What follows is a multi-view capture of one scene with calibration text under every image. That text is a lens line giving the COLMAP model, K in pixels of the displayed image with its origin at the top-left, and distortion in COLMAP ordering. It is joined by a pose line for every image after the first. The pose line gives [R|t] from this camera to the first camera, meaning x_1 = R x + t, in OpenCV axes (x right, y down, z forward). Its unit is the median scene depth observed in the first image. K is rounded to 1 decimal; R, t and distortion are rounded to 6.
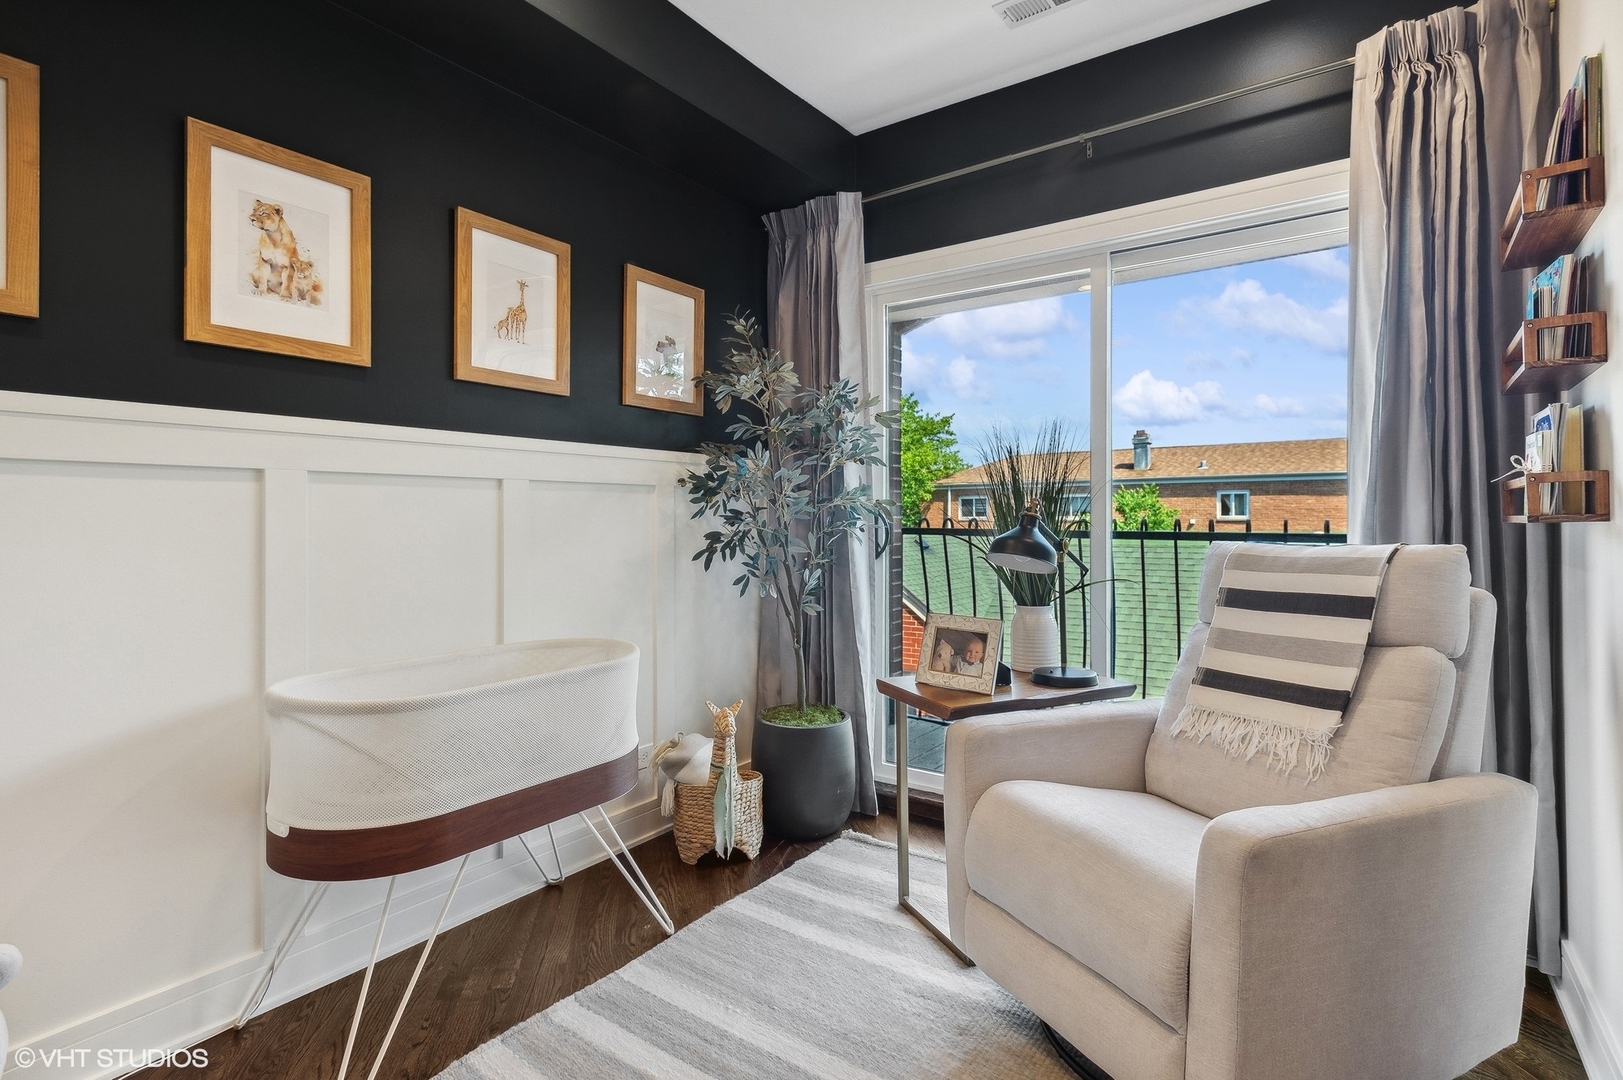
lens RADIAL K [[786.5, 0, 817.2], [0, 786.5, 509.7], [0, 0, 1]] dist [0.004817, 0.000688]
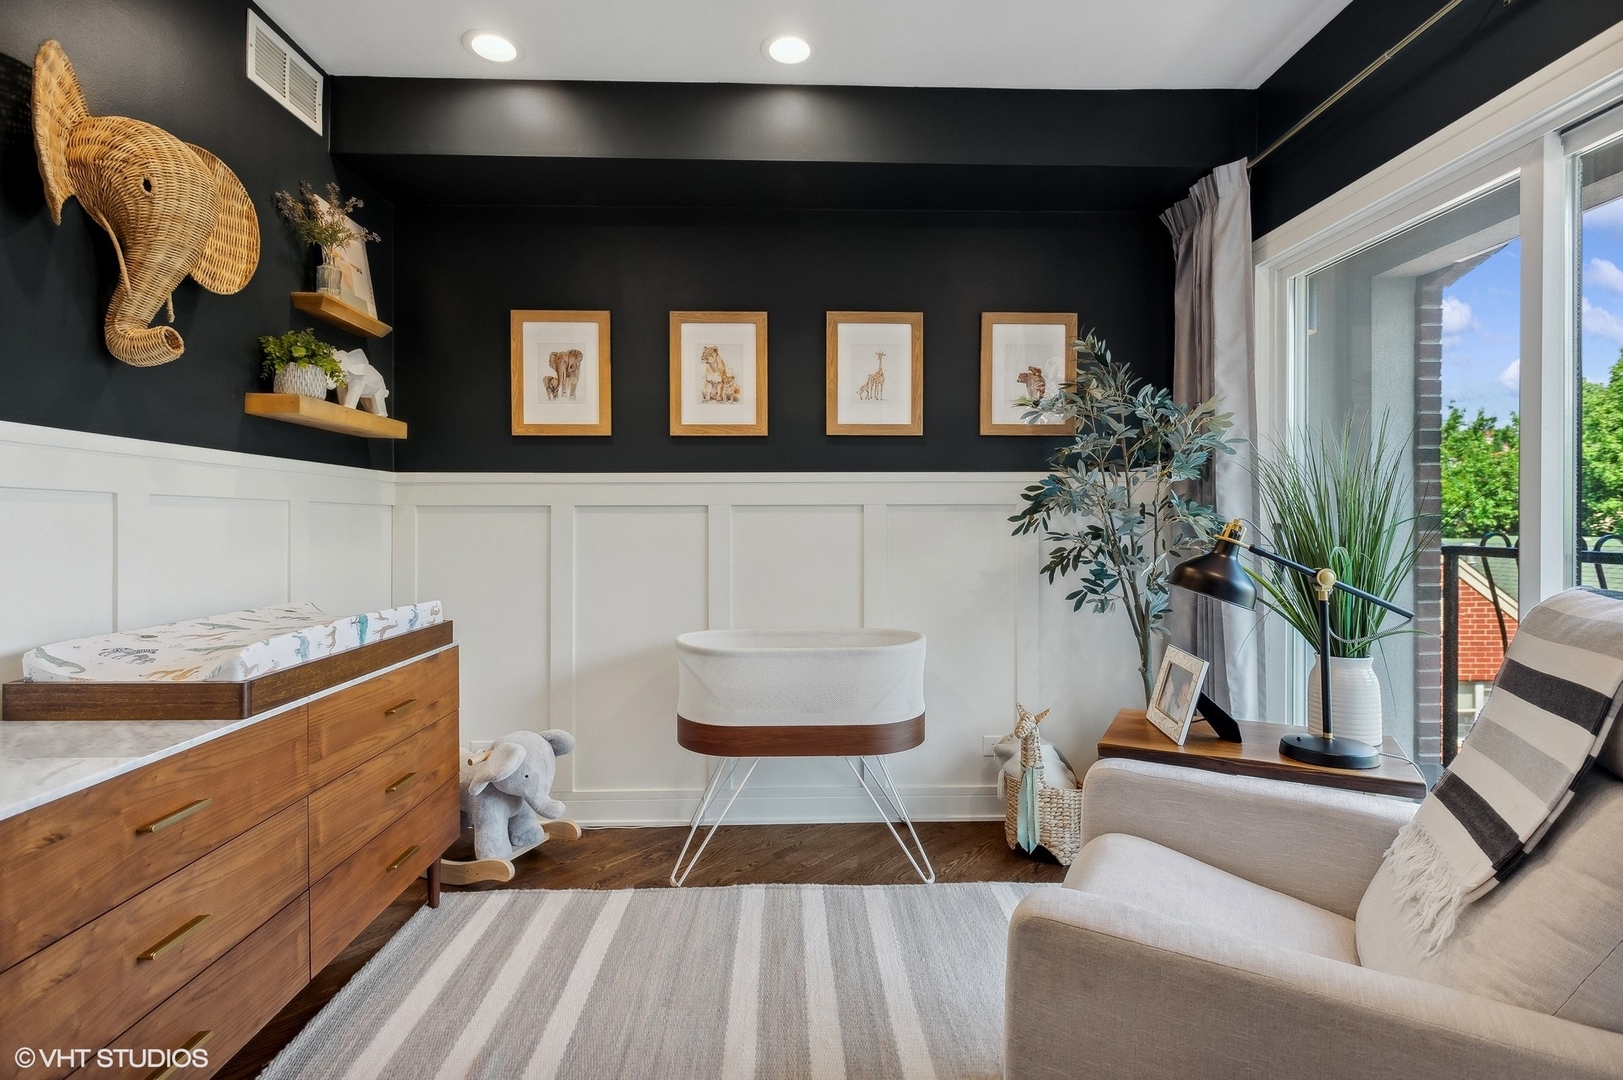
lens RADIAL K [[755.2, 0, 808.5], [0, 755.2, 523.2], [0, 0, 1]] dist [0.002851, -0.000176]
pose [[0.606130, -0.002546, -0.795362, 0.593423], [0.009825, 0.999943, 0.004287, -0.015199], [0.795305, -0.010412, 0.606120, 0.157706]]
